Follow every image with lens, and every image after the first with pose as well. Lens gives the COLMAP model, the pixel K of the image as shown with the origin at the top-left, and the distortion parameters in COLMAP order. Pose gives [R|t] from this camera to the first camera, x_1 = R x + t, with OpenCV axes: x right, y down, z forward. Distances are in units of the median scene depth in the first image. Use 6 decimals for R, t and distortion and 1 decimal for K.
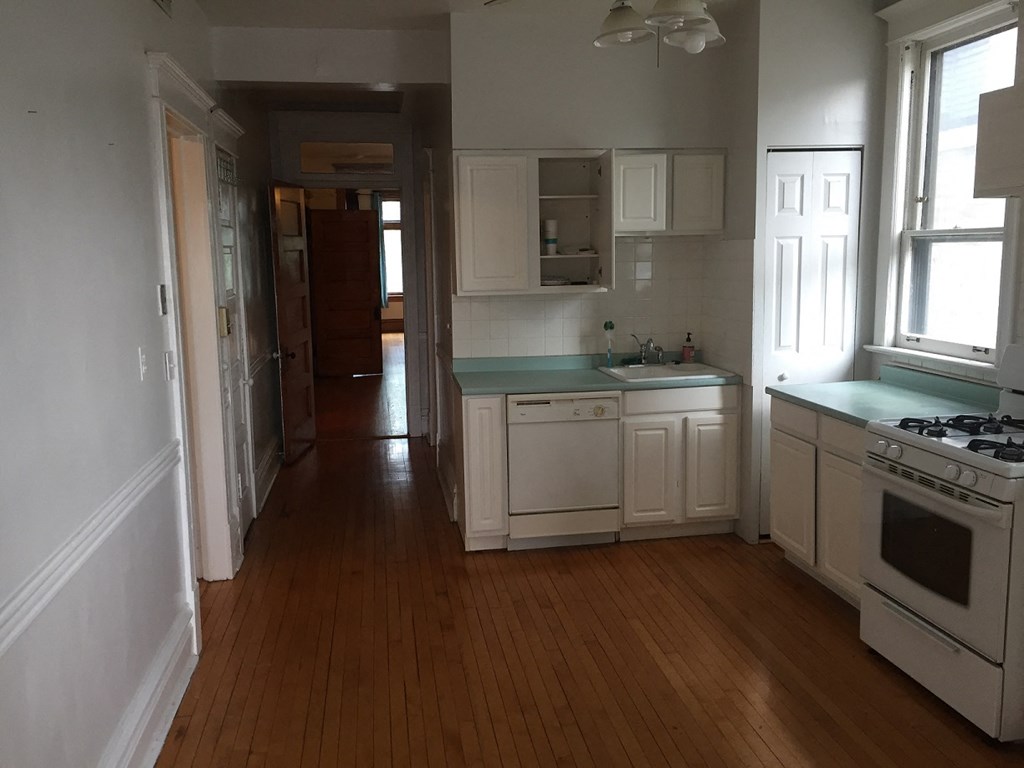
lens RADIAL K [[866.5, 0, 511.1], [0, 866.5, 379.4], [0, 0, 1]] dist [0.068326, -0.105364]
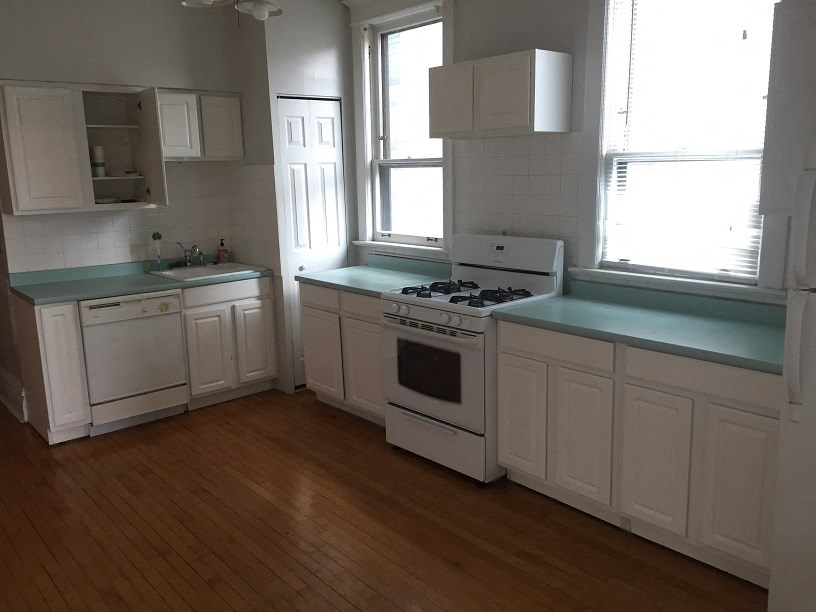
lens RADIAL K [[690.5, 0, 407.2], [0, 690.5, 302.4], [0, 0, 1]] dist [0.068326, -0.105364]
pose [[0.849423, -0.100393, 0.518076, -0.111784], [0.081543, 0.994916, 0.059099, 0.000395], [-0.521375, -0.007955, 0.853290, -0.000335]]
